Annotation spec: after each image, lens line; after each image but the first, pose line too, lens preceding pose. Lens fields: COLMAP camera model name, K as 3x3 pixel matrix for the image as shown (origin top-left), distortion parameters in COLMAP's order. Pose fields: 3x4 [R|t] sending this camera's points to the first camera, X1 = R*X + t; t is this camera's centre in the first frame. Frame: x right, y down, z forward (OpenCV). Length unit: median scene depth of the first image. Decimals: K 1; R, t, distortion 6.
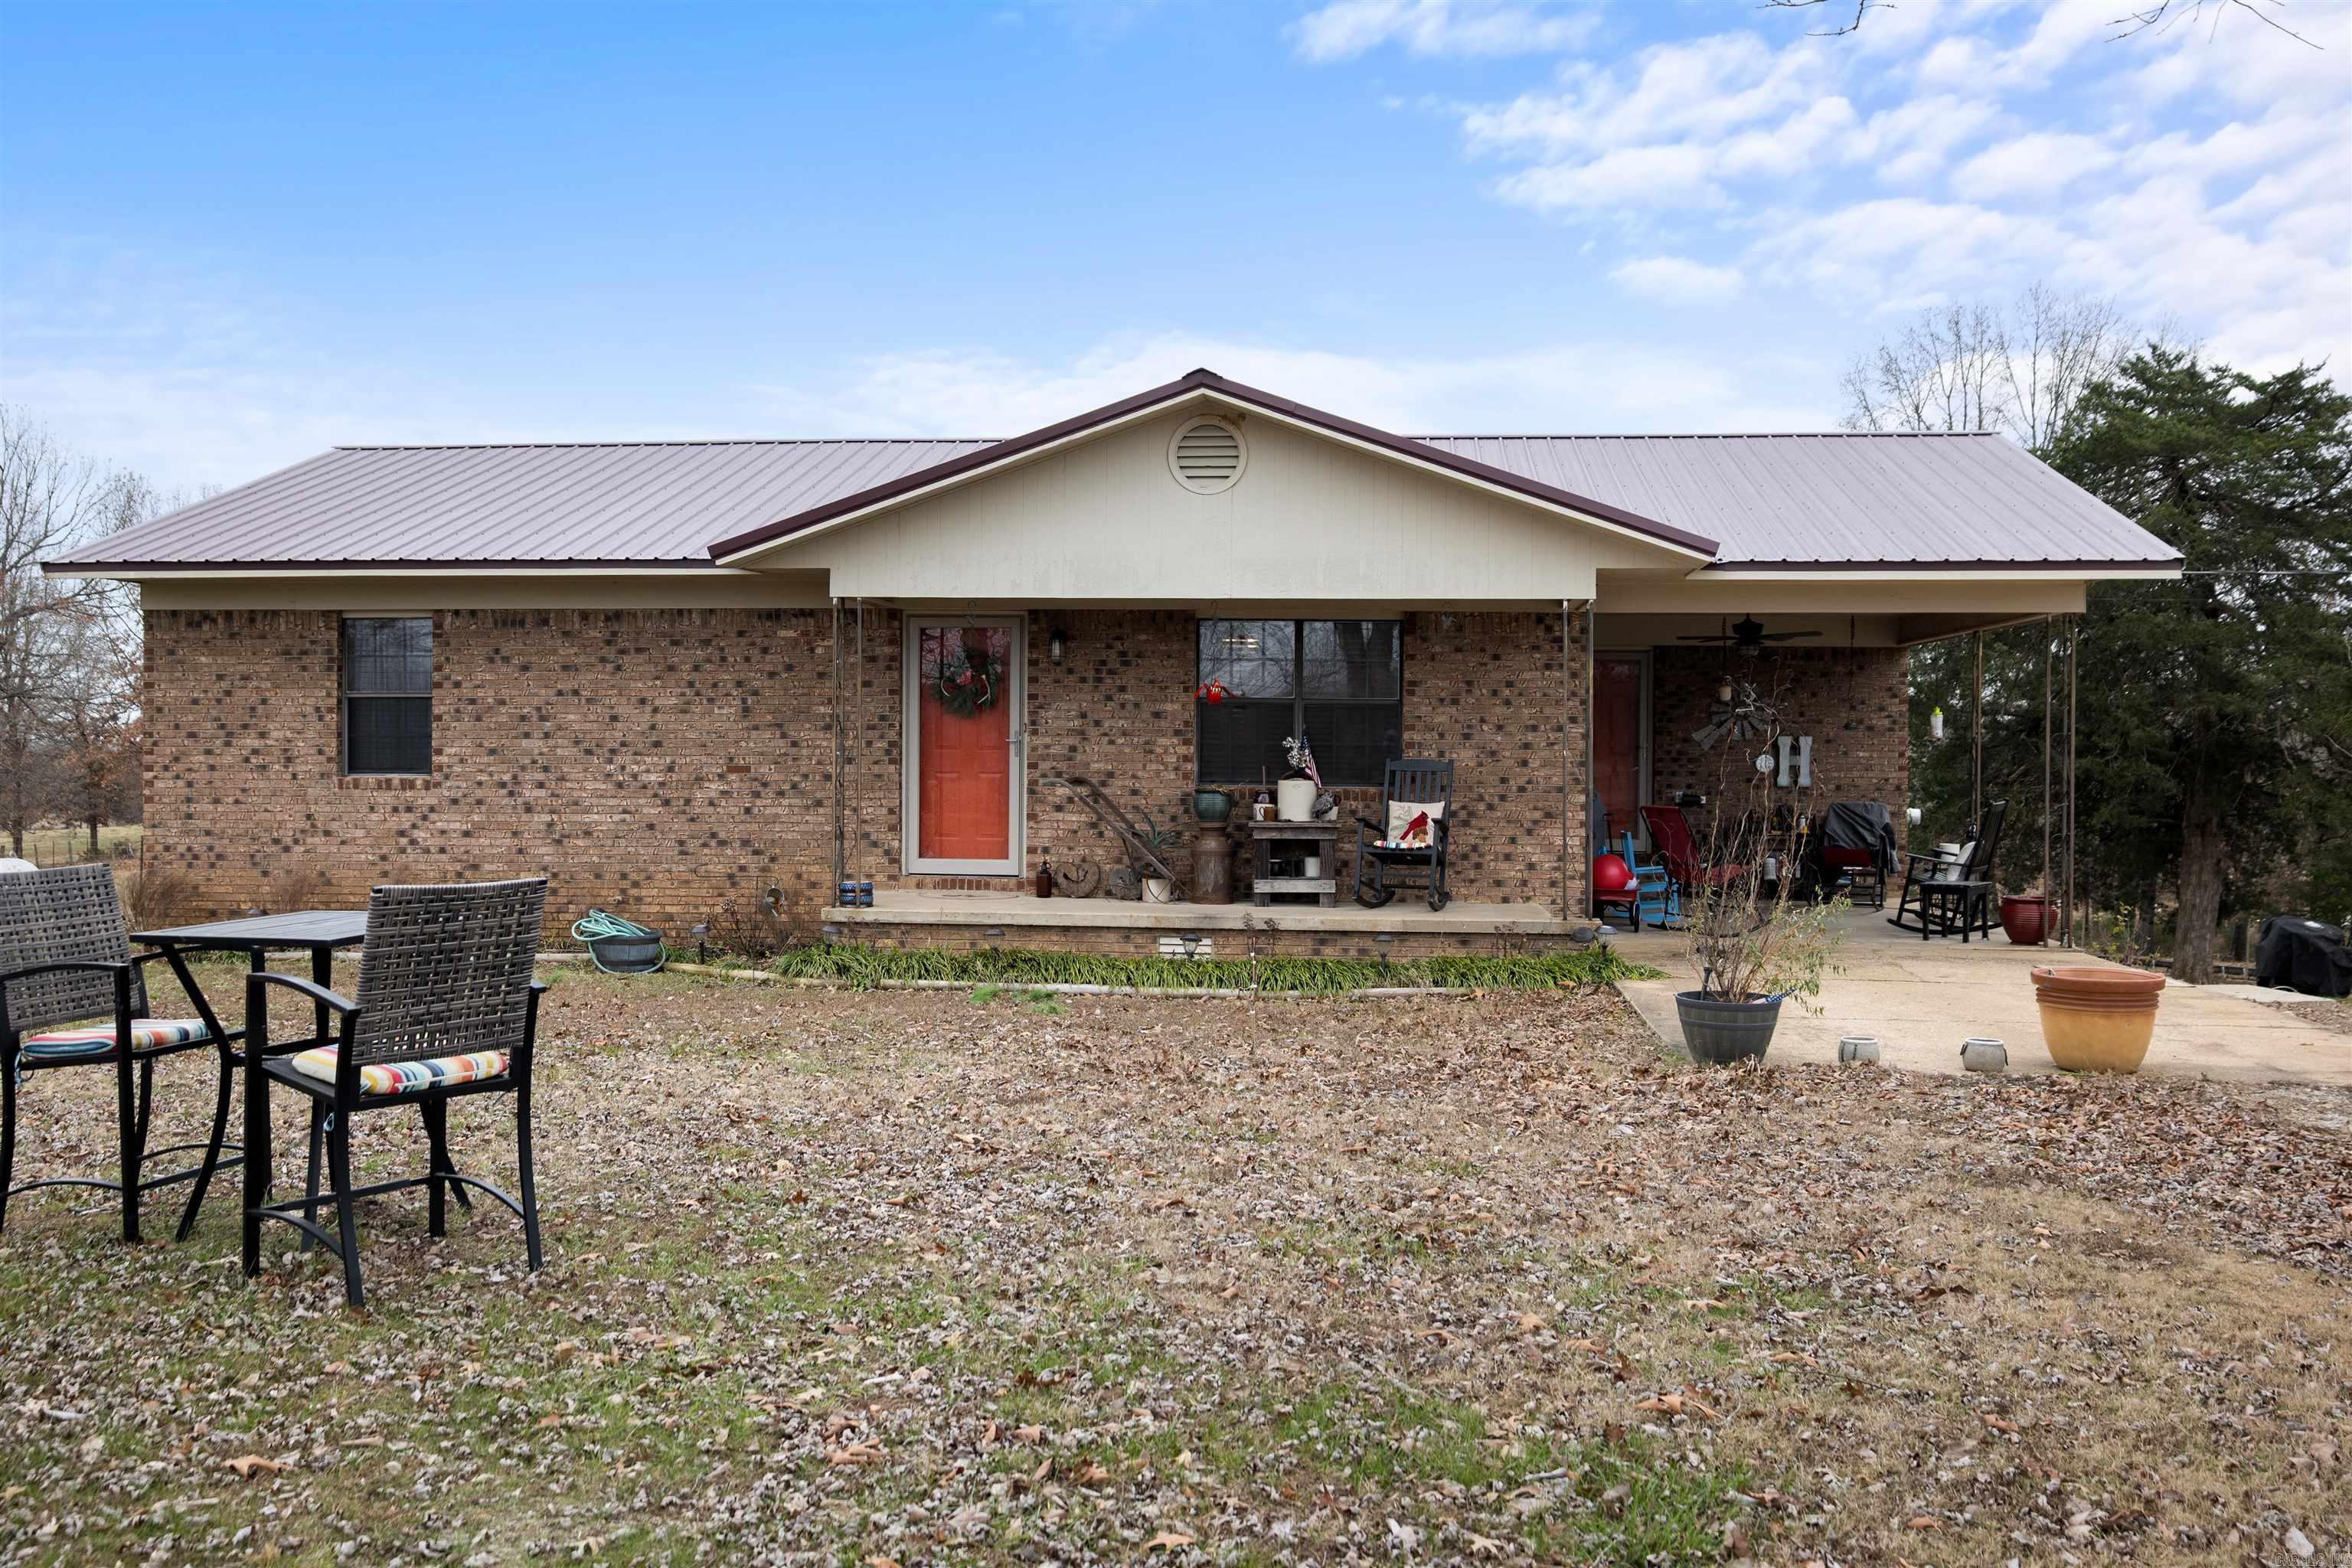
lens RADIAL K [[2112.4, 0, 1176.0], [0, 2112.4, 784.0], [0, 0, 1]] dist [-0.010403, 0.000509]
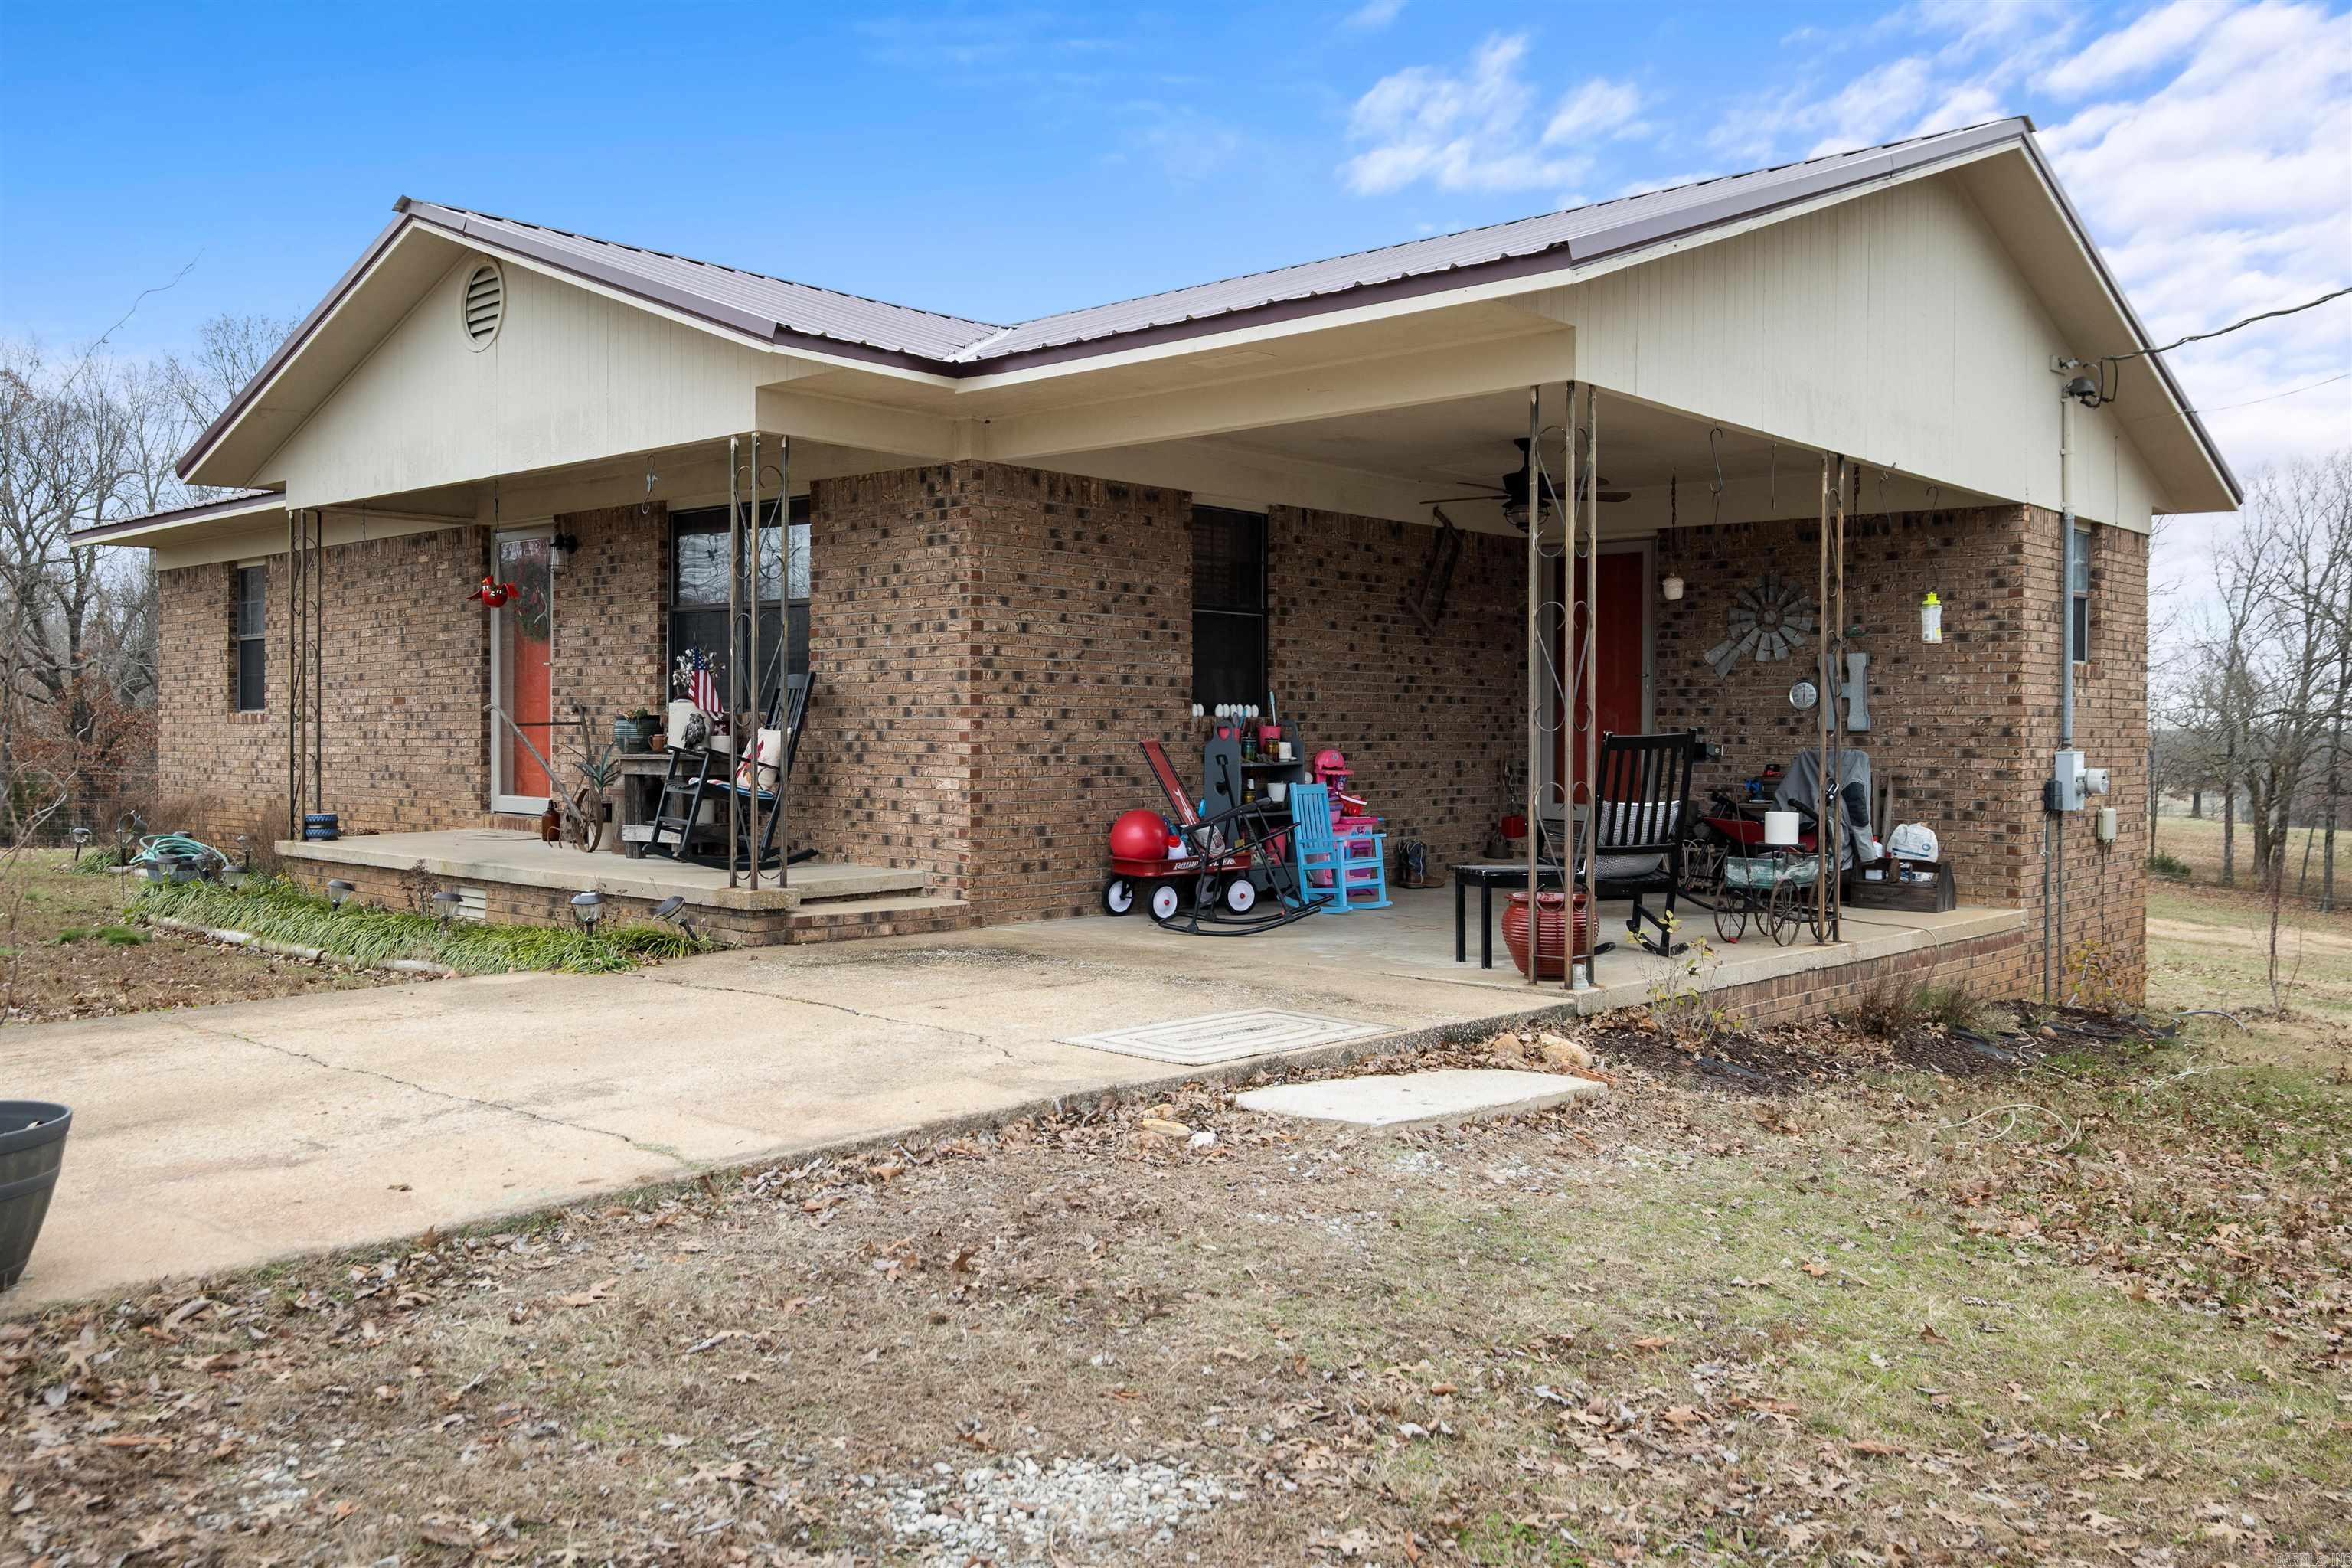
lens RADIAL K [[1916.3, 0, 1176.0], [0, 1916.3, 784.0], [0, 0, 1]] dist [-0.001287, 0.000074]
pose [[0.801753, 0.014085, -0.597490, 0.643863], [-0.012487, 0.999899, 0.006816, 0.021912], [0.597526, 0.001996, 0.801847, 0.533523]]
